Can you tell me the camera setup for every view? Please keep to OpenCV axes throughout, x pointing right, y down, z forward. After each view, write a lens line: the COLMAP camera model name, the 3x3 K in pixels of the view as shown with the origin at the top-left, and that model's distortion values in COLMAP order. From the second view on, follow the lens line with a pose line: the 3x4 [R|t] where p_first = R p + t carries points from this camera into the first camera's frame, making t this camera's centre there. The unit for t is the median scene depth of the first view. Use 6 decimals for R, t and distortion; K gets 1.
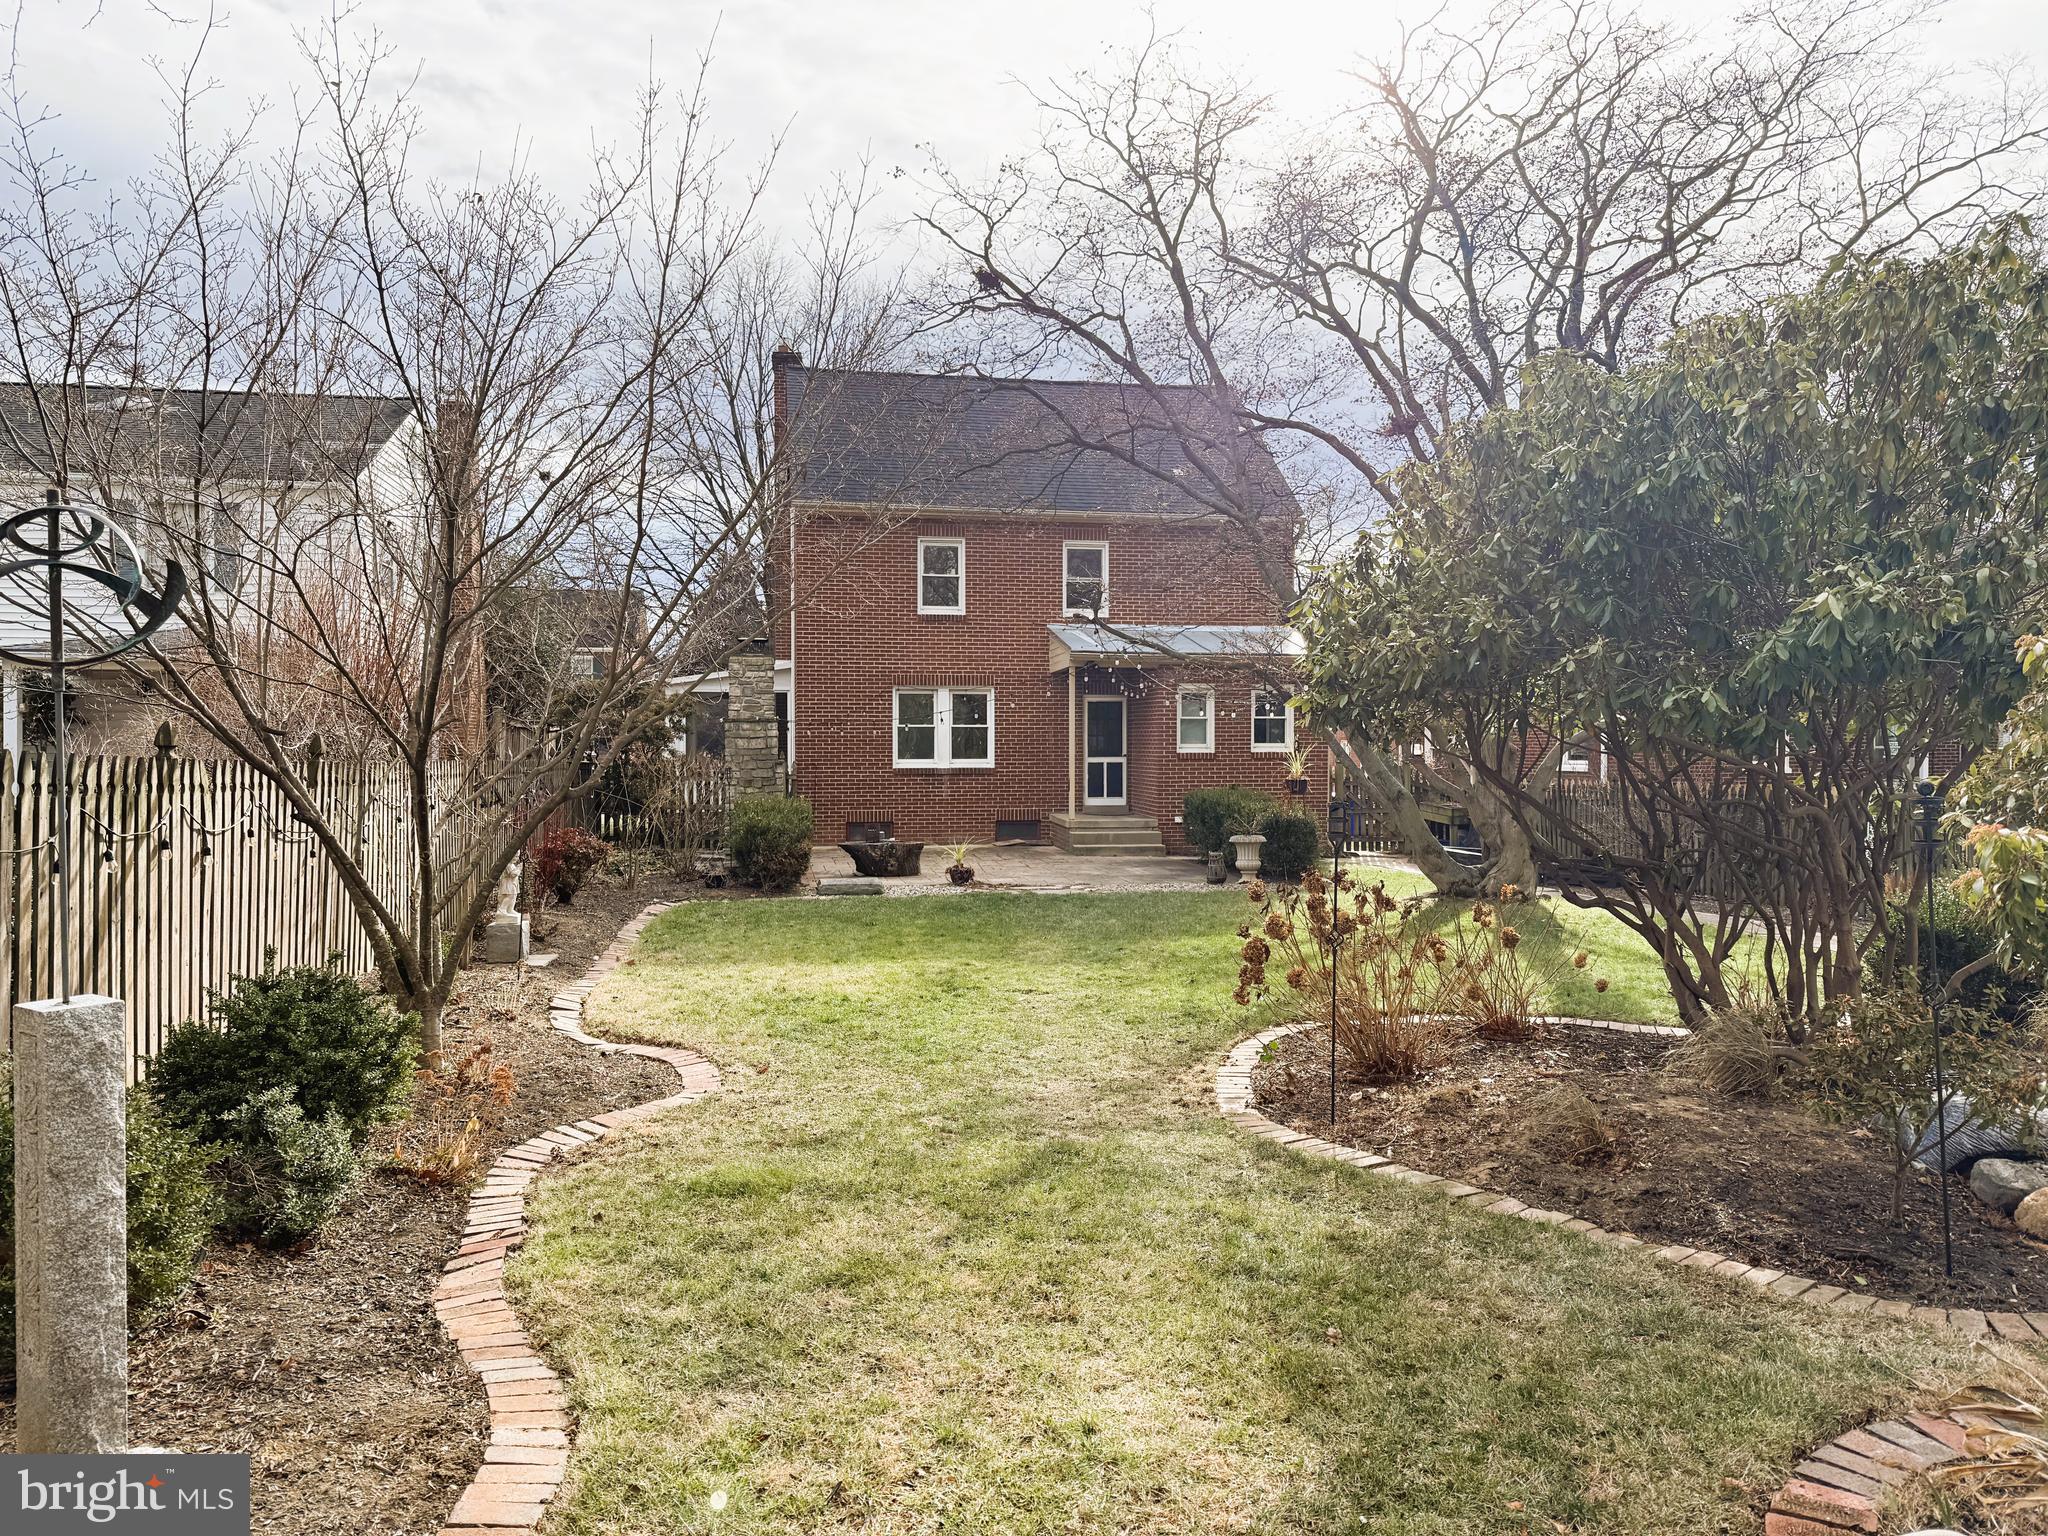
lens RADIAL K [[1435.7, 0, 1027.6], [0, 1435.7, 747.2], [0, 0, 1]] dist [0.004672, -0.001770]
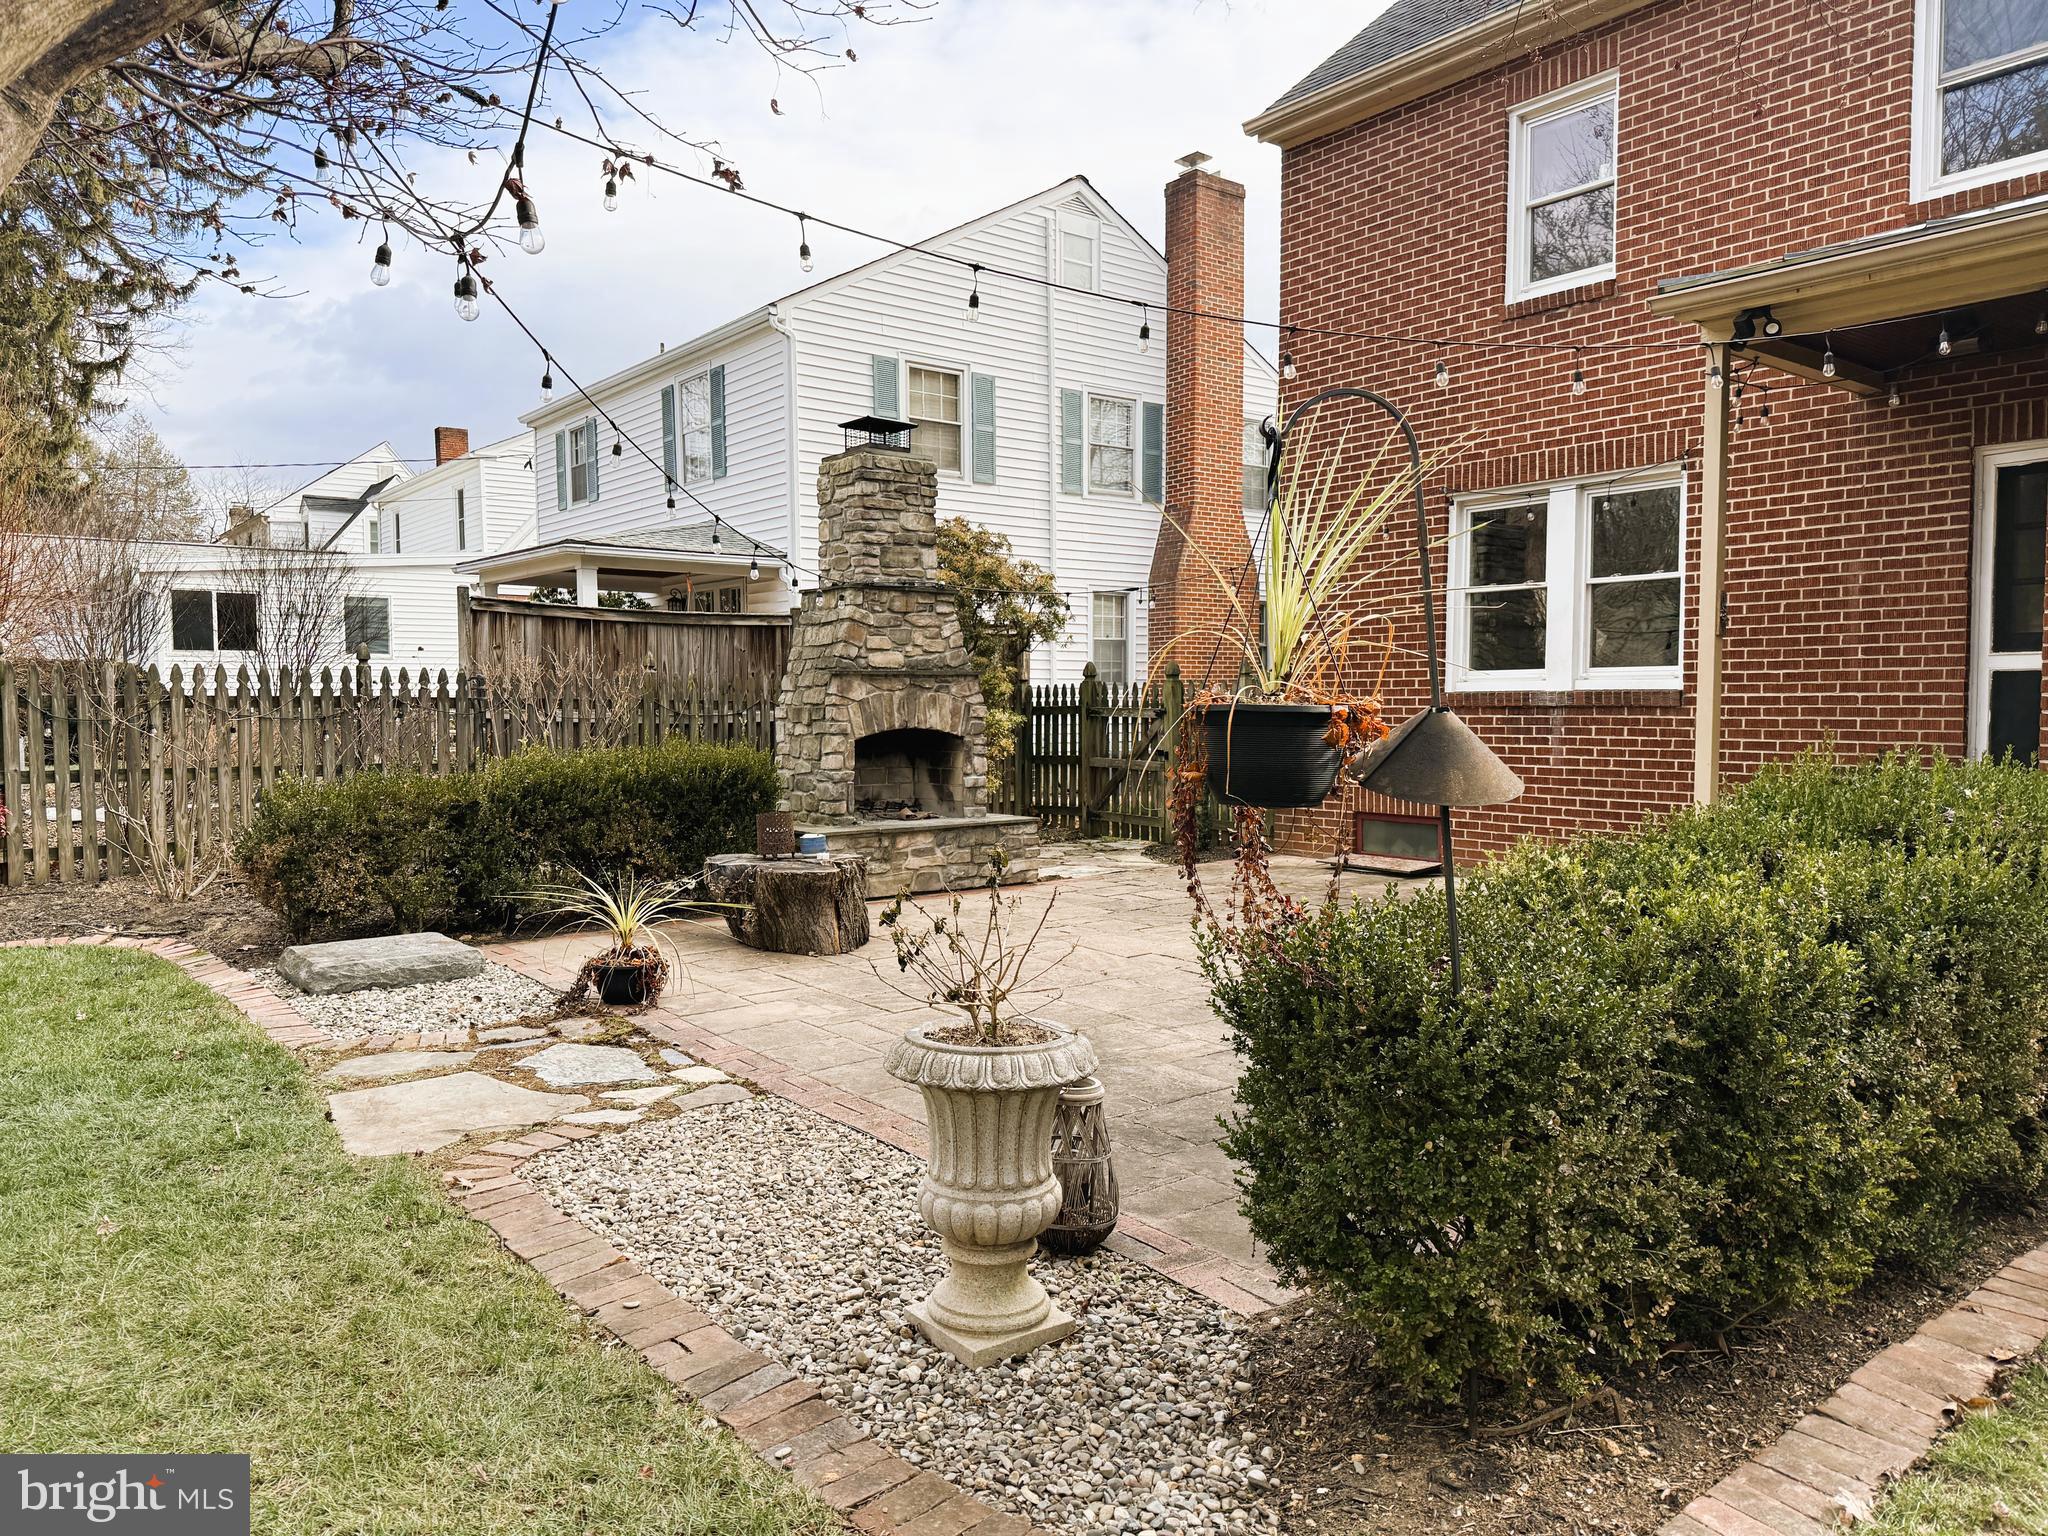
lens RADIAL K [[1435.7, 0, 1027.6], [0, 1435.7, 747.2], [0, 0, 1]] dist [0.004672, -0.001770]
pose [[0.424834, 0.048367, -0.903978, 0.232344], [0.005793, 0.998406, 0.056142, 0.006690], [0.905253, -0.029088, 0.423877, 0.703738]]
